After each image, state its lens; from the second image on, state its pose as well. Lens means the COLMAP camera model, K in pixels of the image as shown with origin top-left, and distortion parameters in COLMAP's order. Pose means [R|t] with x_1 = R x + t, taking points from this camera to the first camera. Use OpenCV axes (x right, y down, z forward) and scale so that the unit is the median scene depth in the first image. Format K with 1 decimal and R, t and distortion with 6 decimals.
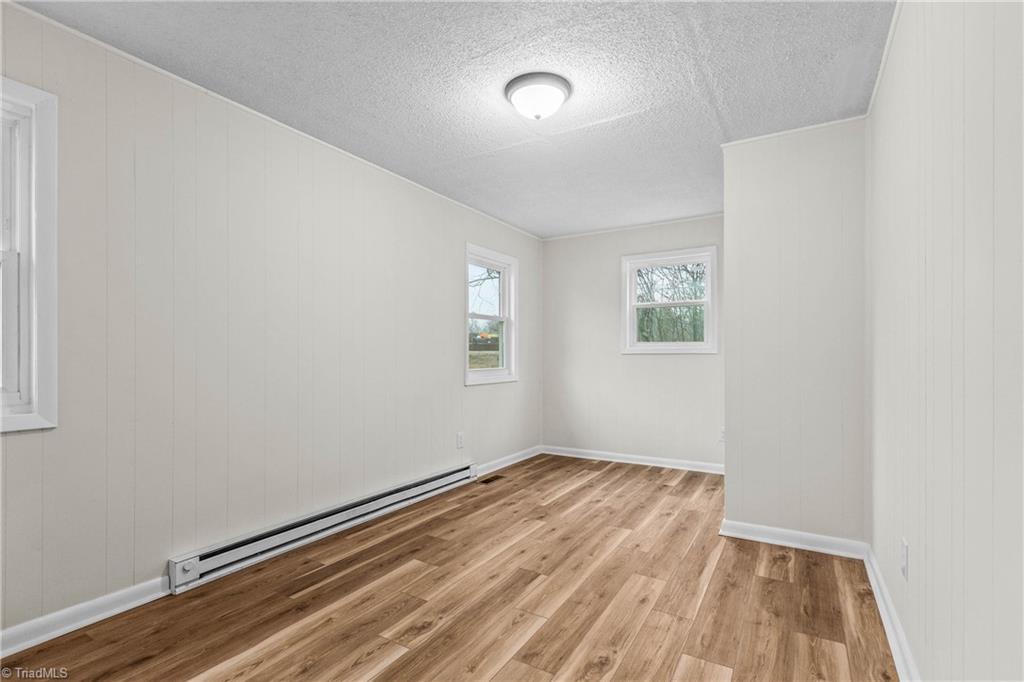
lens RADIAL K [[476.1, 0, 509.8], [0, 476.1, 340.0], [0, 0, 1]] dist [0.000466, 0.001700]
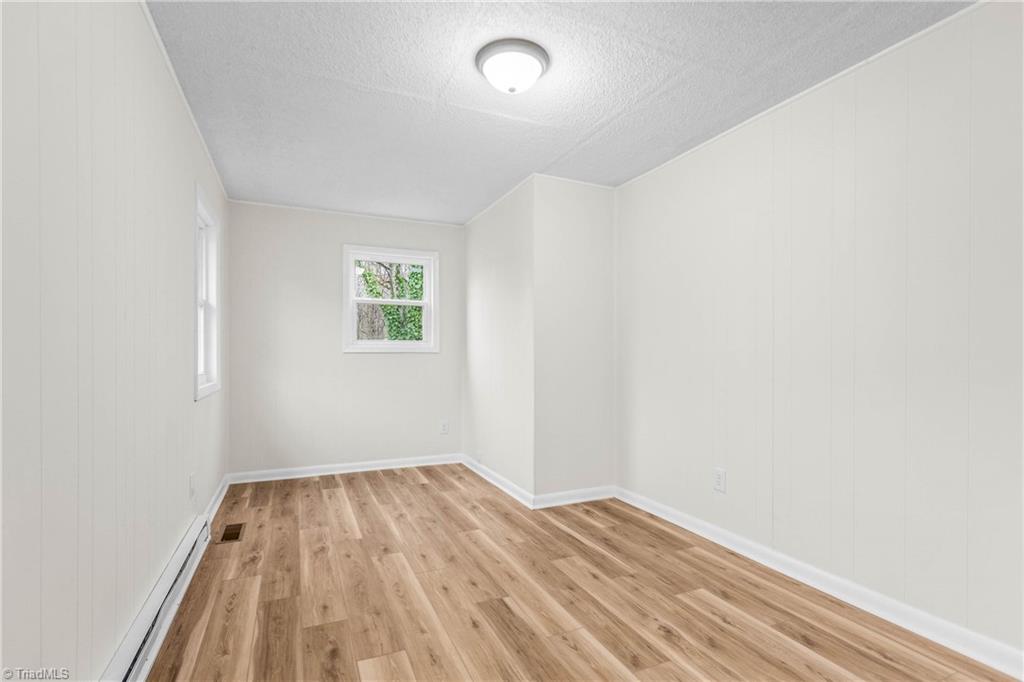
lens RADIAL K [[476.1, 0, 505.7], [0, 476.1, 347.5], [0, 0, 1]] dist [0.000466, 0.001700]
pose [[0.569781, 0.014634, 0.821666, -0.482696], [-0.030669, 0.999524, 0.003465, 0.010324], [-0.821224, -0.027174, 0.569958, 0.352066]]
